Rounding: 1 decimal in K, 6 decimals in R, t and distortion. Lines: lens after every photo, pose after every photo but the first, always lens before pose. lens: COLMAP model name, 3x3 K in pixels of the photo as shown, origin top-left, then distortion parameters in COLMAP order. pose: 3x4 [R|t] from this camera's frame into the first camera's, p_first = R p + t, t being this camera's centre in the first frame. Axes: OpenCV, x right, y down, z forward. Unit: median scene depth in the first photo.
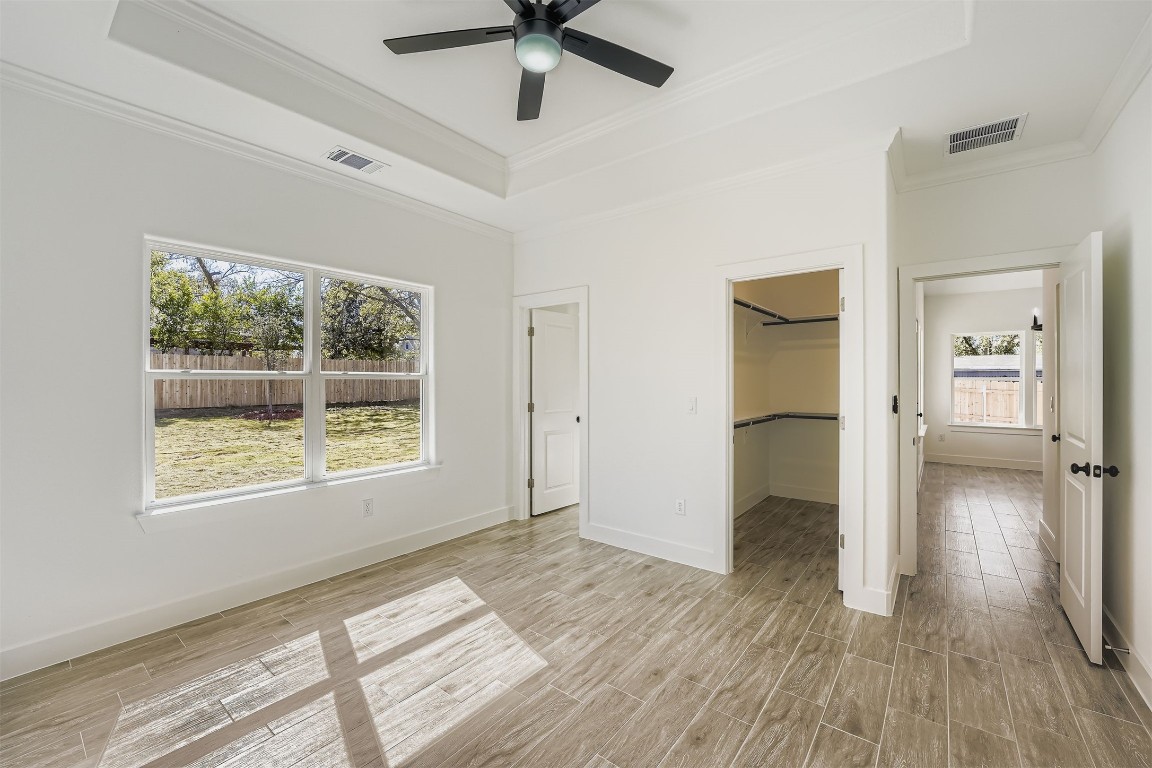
lens RADIAL K [[474.4, 0, 573.7], [0, 474.4, 381.5], [0, 0, 1]] dist [-0.003827, 0.000265]
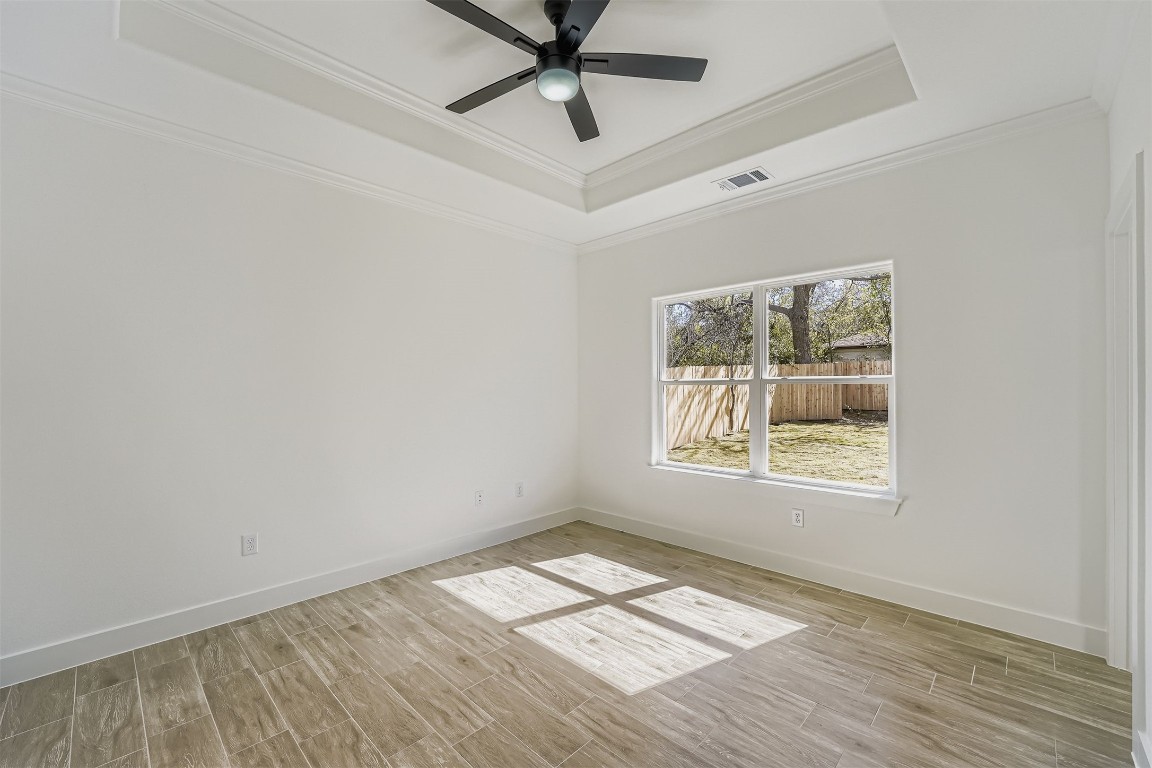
lens RADIAL K [[474.4, 0, 574.2], [0, 474.4, 387.5], [0, 0, 1]] dist [-0.003827, 0.000265]
pose [[-0.102217, 0.000603, -0.994762, 0.683538], [0.003571, 0.999994, 0.000239, 0.000627], [0.994756, -0.003528, -0.102218, 0.780164]]
